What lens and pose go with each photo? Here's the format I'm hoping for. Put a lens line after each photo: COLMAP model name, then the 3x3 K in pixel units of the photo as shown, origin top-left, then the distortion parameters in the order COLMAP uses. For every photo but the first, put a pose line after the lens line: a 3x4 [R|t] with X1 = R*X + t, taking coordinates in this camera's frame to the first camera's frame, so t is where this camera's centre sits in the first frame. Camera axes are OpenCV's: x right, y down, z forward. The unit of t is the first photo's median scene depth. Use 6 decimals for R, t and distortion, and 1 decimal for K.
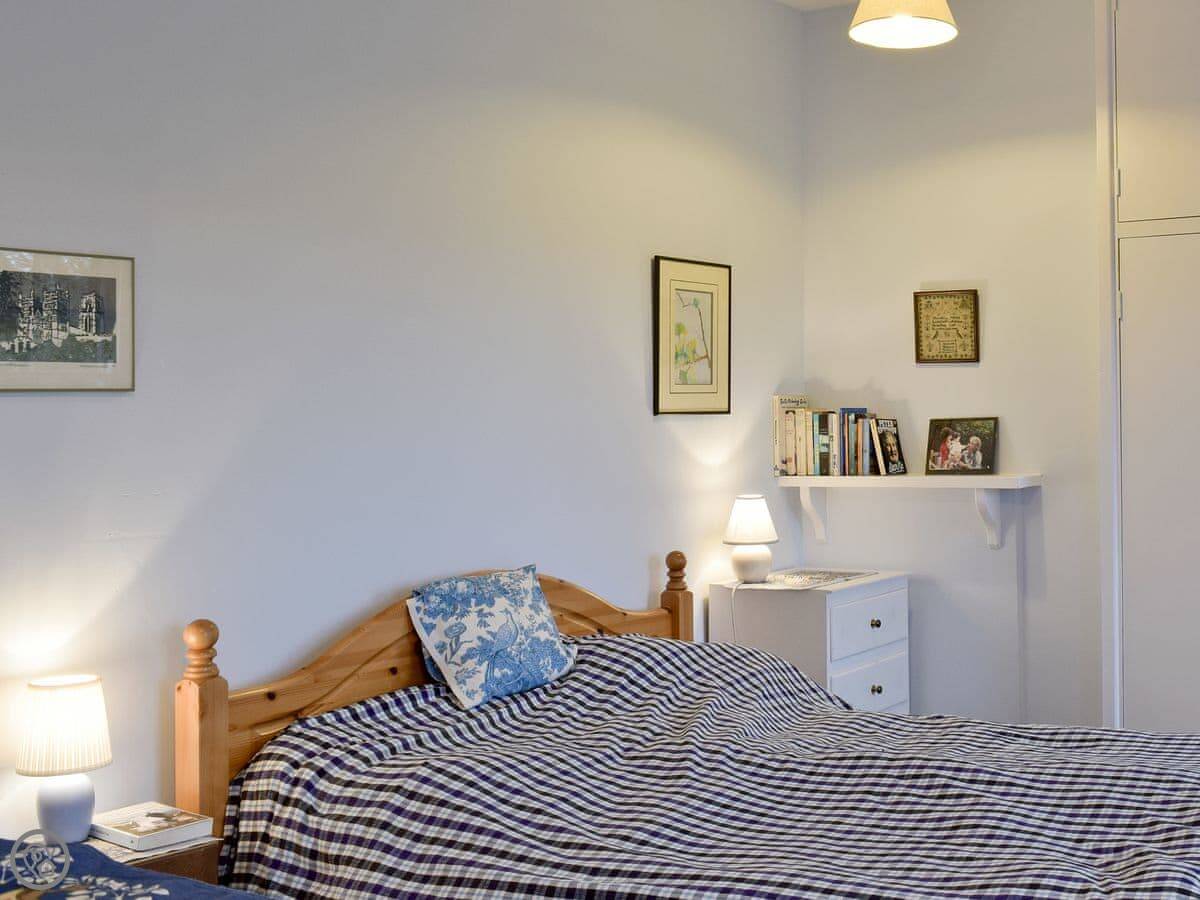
lens RADIAL K [[1239.4, 0, 600.0], [0, 1239.4, 450.0], [0, 0, 1]] dist [-0.028584, -0.007974]
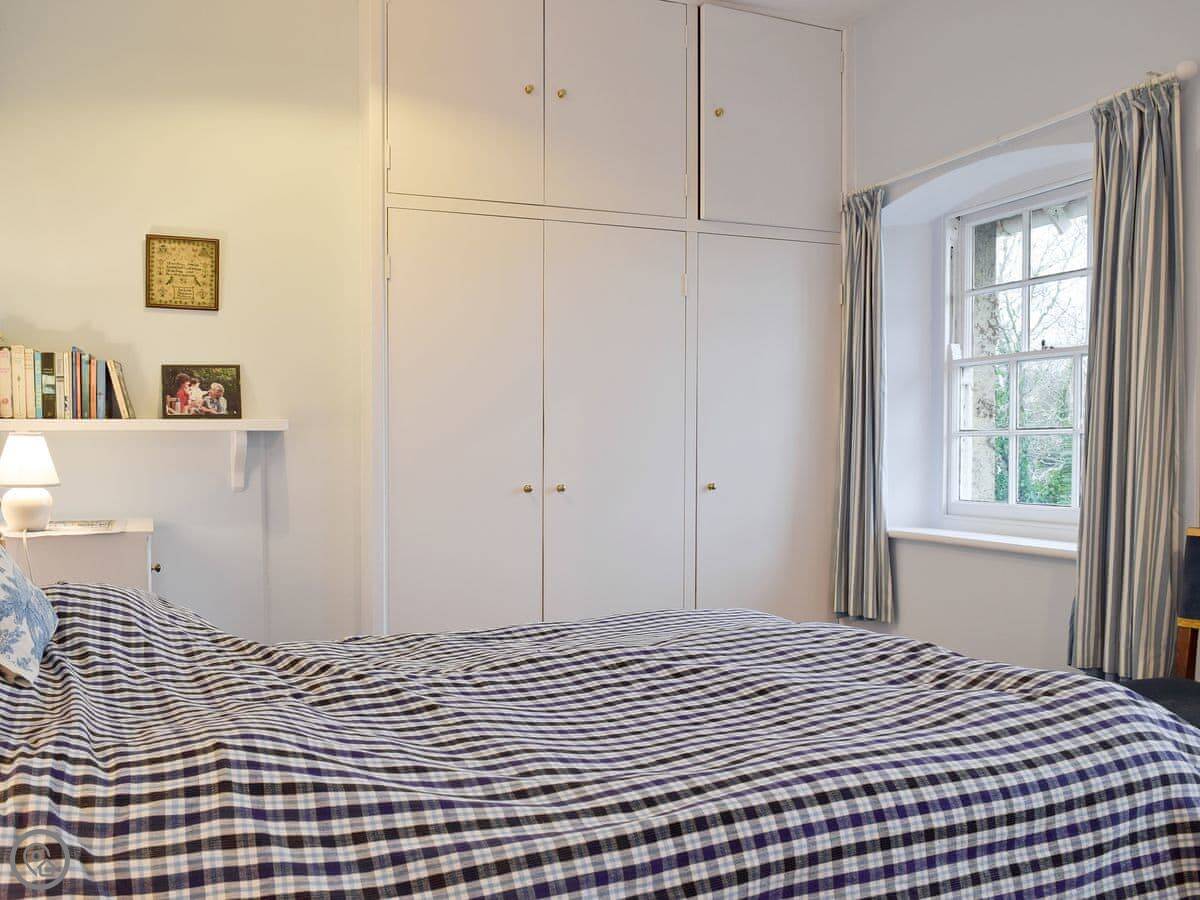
lens RADIAL K [[1073.4, 0, 599.9], [0, 1073.4, 487.0], [0, 0, 1]] dist [-0.056659, 0.013169]
pose [[0.633881, -0.019740, 0.773179, -0.202003], [-0.018091, 0.999022, 0.040338, 0.038031], [-0.773219, -0.039557, 0.632904, 0.211907]]
